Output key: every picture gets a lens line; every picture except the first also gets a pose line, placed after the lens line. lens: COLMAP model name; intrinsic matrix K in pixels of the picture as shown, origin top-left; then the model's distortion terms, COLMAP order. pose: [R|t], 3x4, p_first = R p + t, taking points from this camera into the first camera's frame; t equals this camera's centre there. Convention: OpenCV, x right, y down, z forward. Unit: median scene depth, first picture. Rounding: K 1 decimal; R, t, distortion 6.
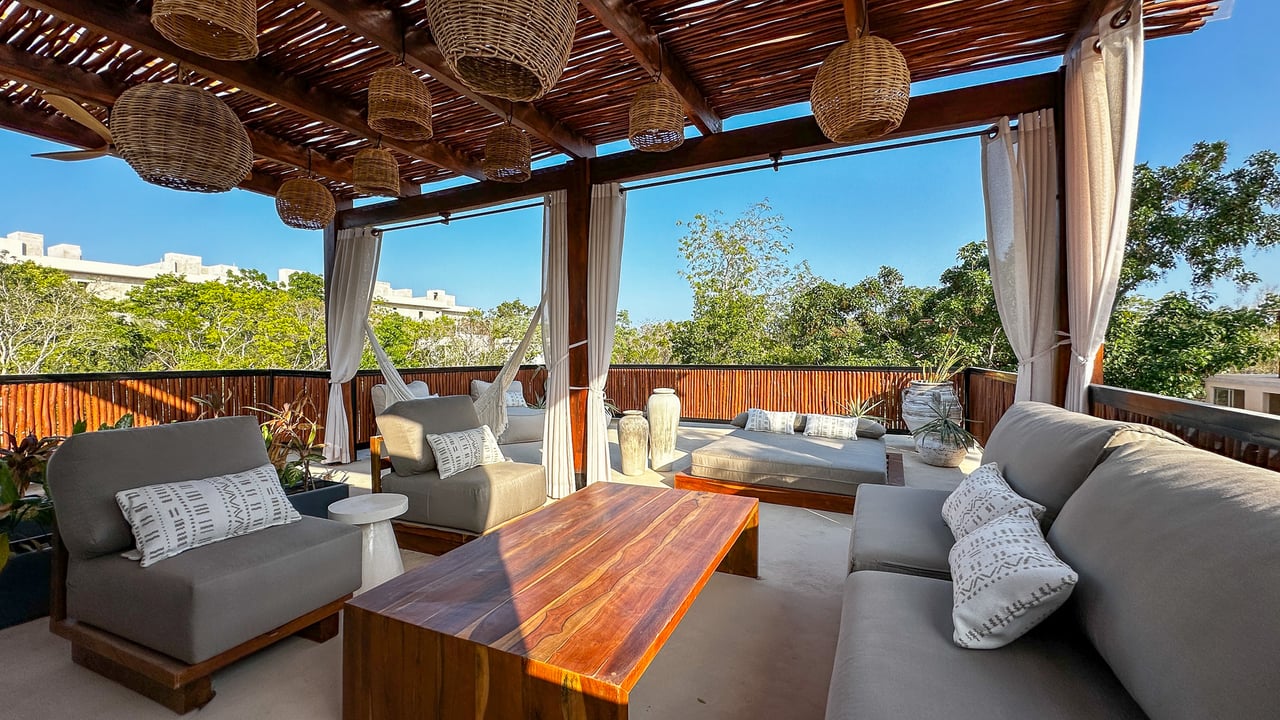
lens RADIAL K [[509.4, 0, 641.4], [0, 509.4, 365.0], [0, 0, 1]] dist [-0.009992, 0.000074]
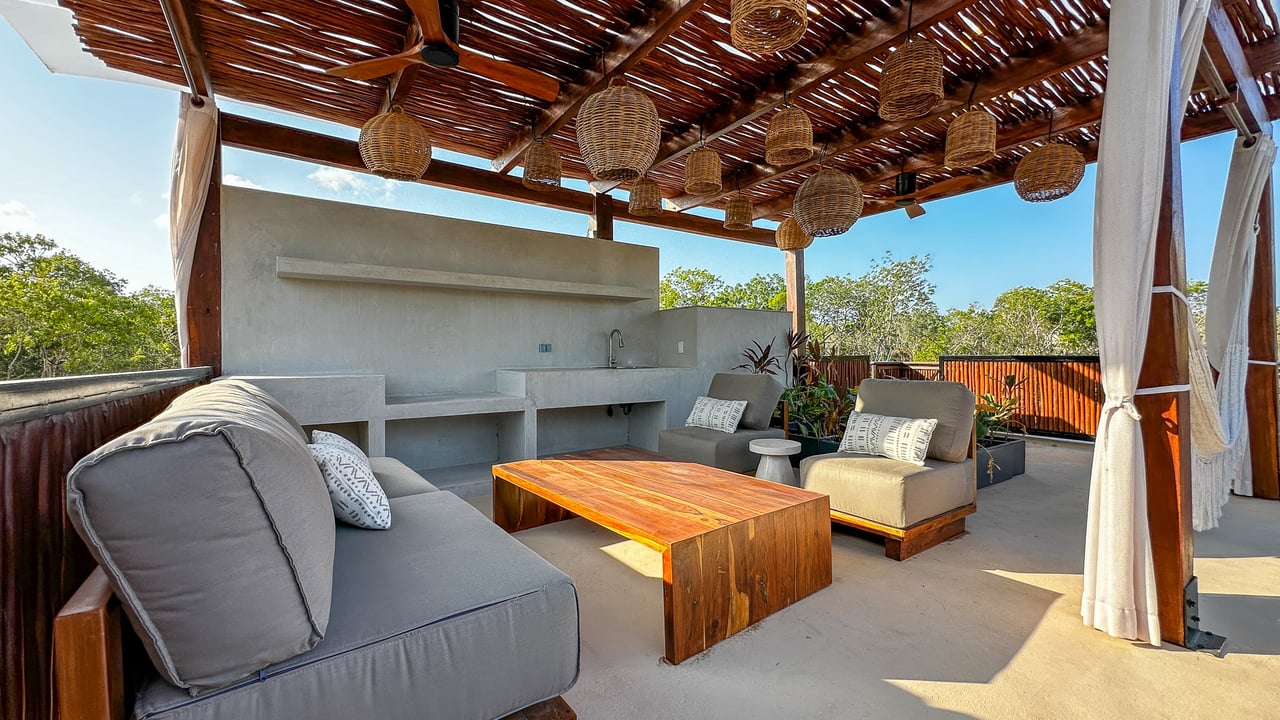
lens RADIAL K [[509.4, 0, 641.4], [0, 509.4, 365.0], [0, 0, 1]] dist [-0.009992, 0.000074]
pose [[-0.492552, 0.023636, -0.869962, 0.904912], [-0.003977, 0.999560, 0.029409, 0.015525], [0.870274, 0.017945, -0.492241, 1.432624]]
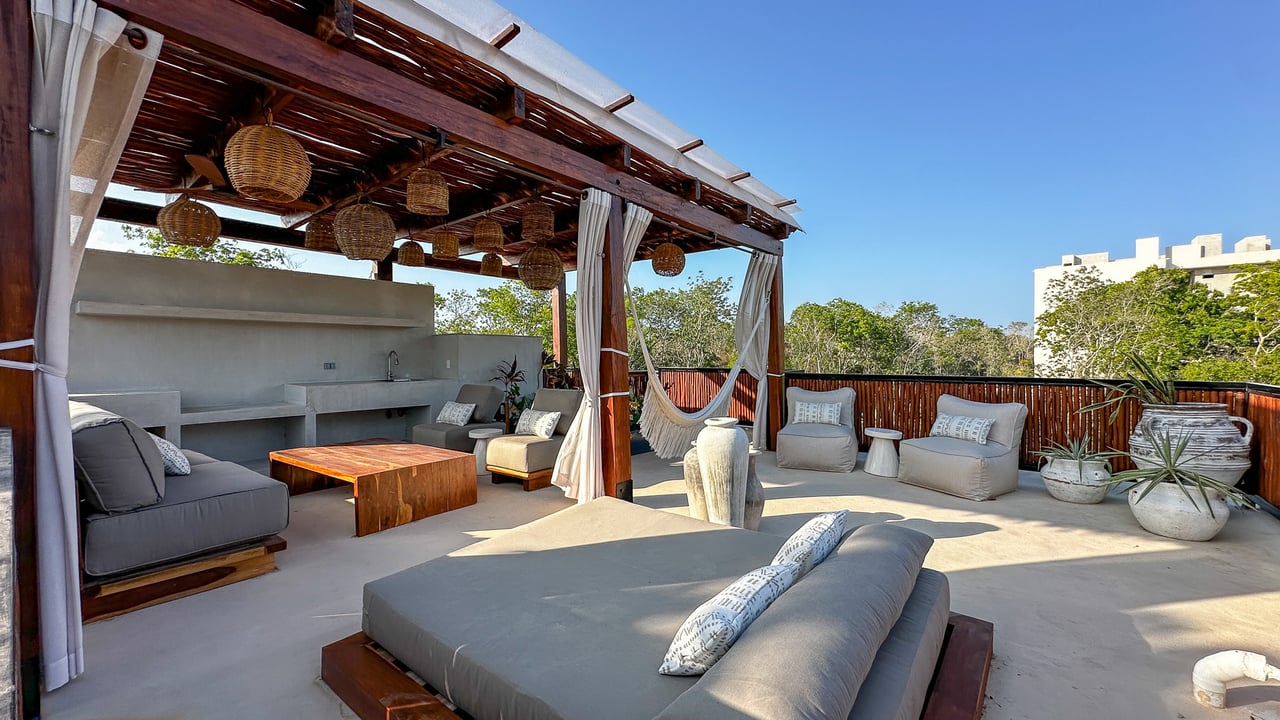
lens RADIAL K [[509.1, 0, 637.0], [0, 509.1, 365.0], [0, 0, 1]] dist [-0.001721, -0.000018]
pose [[-0.235240, 0.021984, -0.971689, 1.486962], [-0.006877, 0.999682, 0.024282, -0.071434], [0.971913, 0.012394, -0.235014, 2.243312]]
